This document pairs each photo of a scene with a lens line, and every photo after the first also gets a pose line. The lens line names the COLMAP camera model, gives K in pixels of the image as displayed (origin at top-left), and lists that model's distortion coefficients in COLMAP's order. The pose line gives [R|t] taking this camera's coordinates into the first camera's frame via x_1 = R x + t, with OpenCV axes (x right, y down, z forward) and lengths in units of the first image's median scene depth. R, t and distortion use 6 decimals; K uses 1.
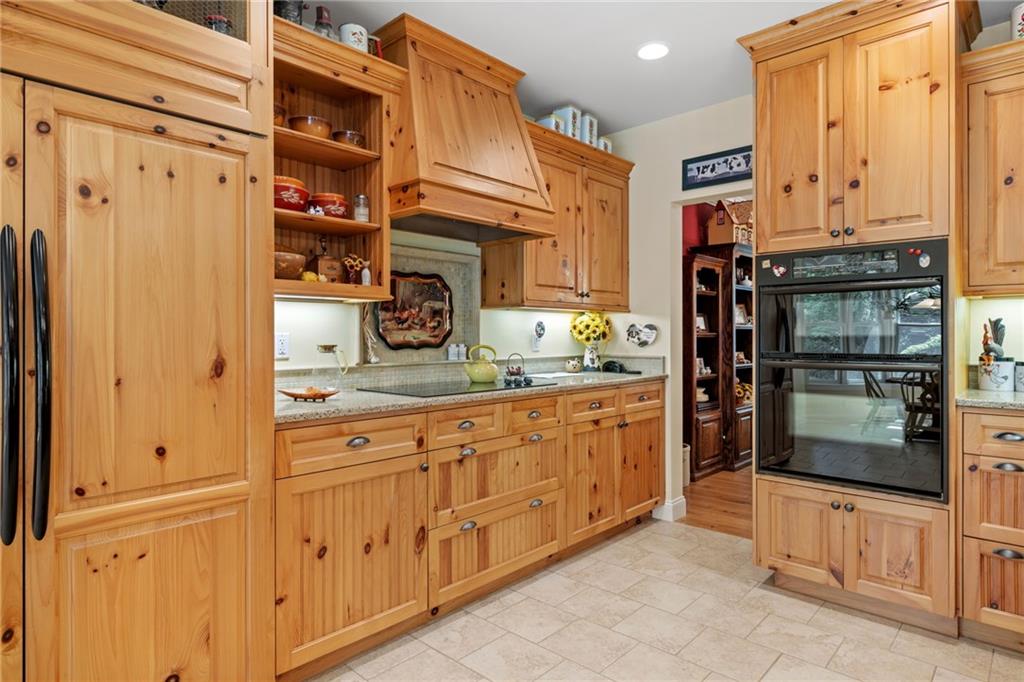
lens RADIAL K [[529.4, 0, 512.0], [0, 529.4, 341.0], [0, 0, 1]] dist [-0.000283, 0.000391]
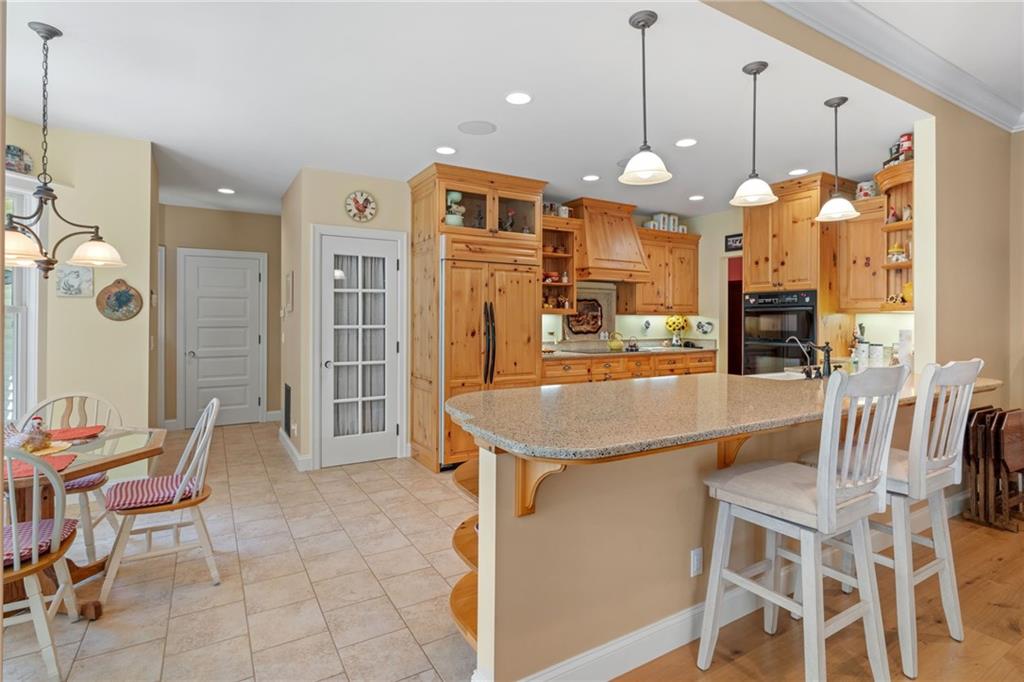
lens RADIAL K [[501.9, 0, 506.9], [0, 501.9, 318.9], [0, 0, 1]] dist [0.000223, 0.000060]
pose [[0.954739, 0.003381, -0.297427, 0.131133], [-0.006498, 0.999934, -0.009493, -0.026342], [0.297375, 0.010996, 0.954697, -1.113991]]
